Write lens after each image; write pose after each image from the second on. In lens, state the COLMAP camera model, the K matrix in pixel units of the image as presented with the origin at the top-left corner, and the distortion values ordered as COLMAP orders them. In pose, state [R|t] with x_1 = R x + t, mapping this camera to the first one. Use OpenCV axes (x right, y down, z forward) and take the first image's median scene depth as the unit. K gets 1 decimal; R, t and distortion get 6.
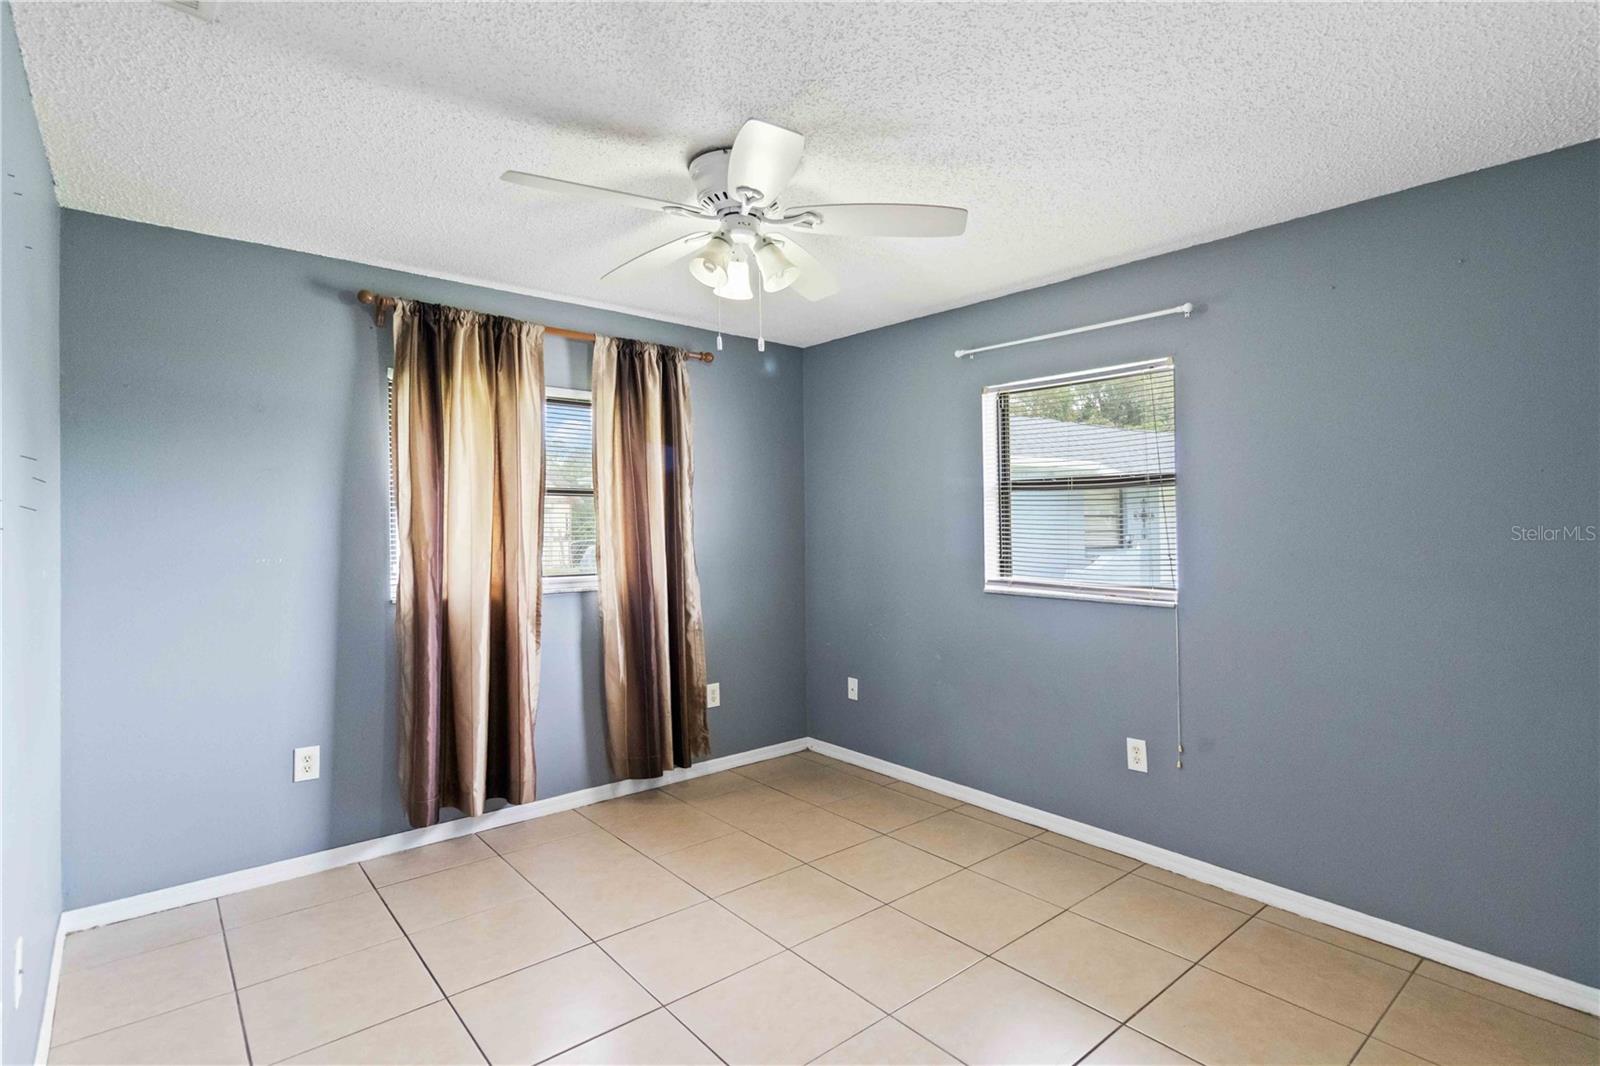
lens RADIAL K [[788.5, 0, 800.0], [0, 788.5, 533.0], [0, 0, 1]] dist [0.000885, 0.000790]
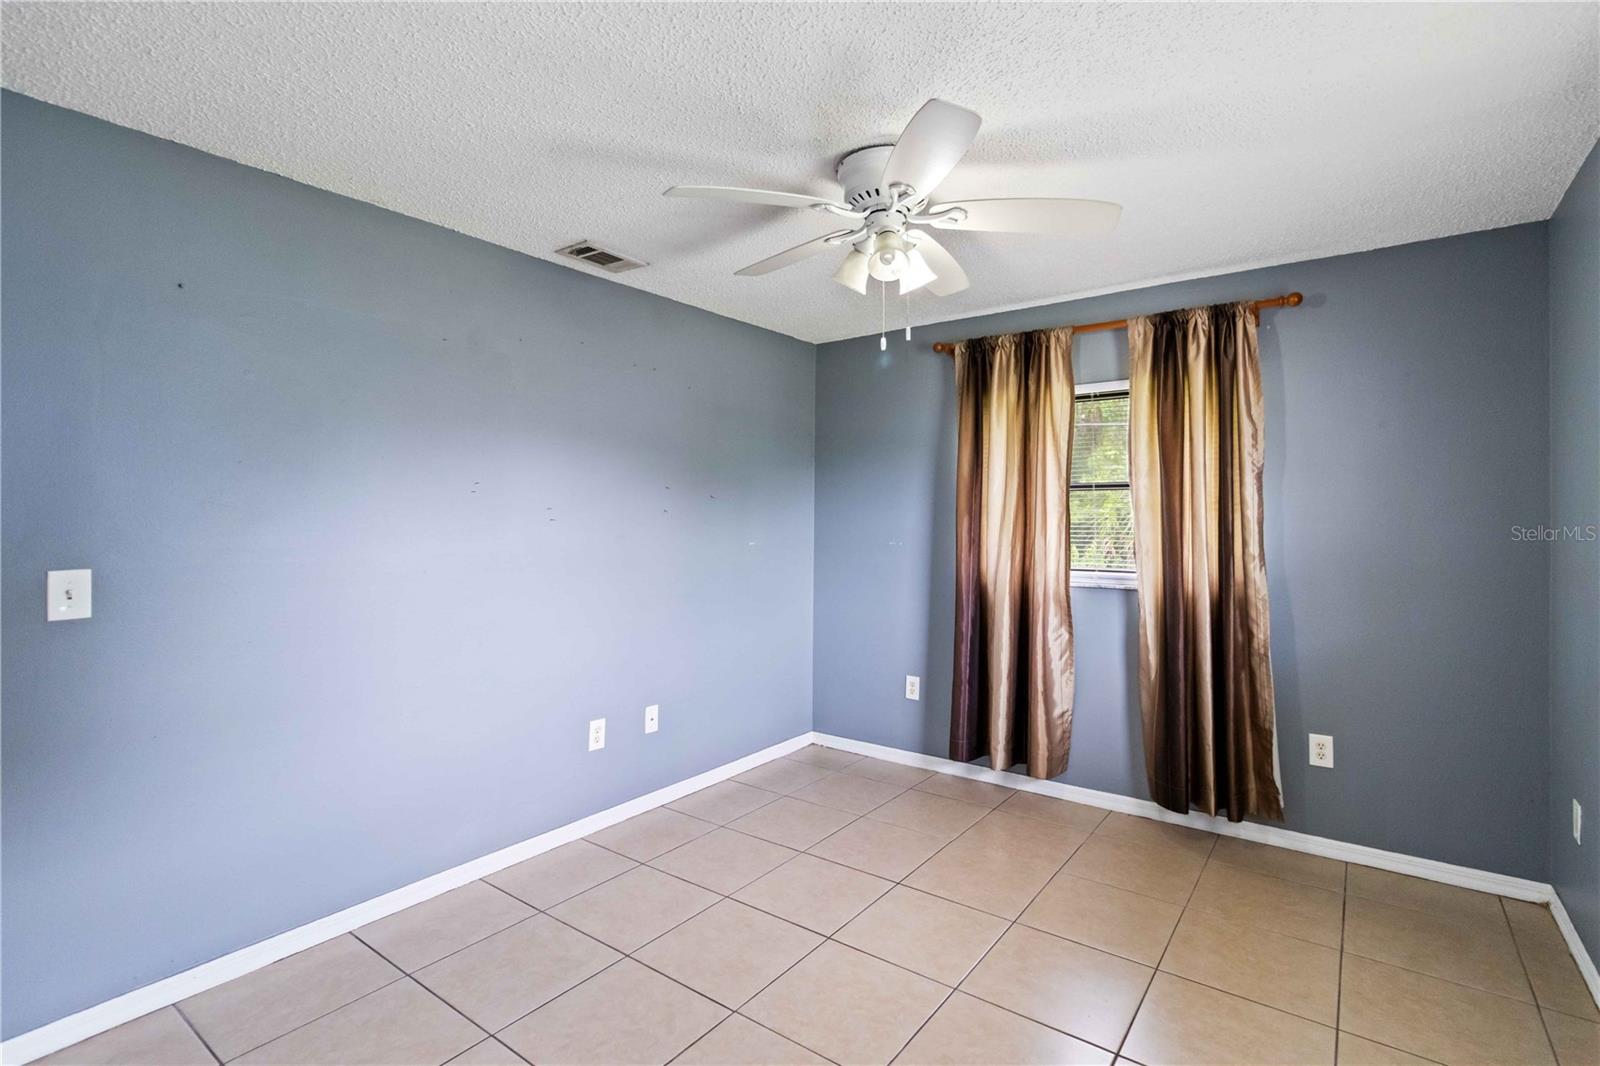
lens RADIAL K [[741.8, 0, 819.8], [0, 741.8, 533.6], [0, 0, 1]] dist [0.002097, 0.000930]
pose [[0.236997, 0.019747, -0.971310, 0.545194], [-0.015465, 0.999743, 0.016552, -0.003438], [0.971387, 0.011099, 0.237241, 0.452397]]
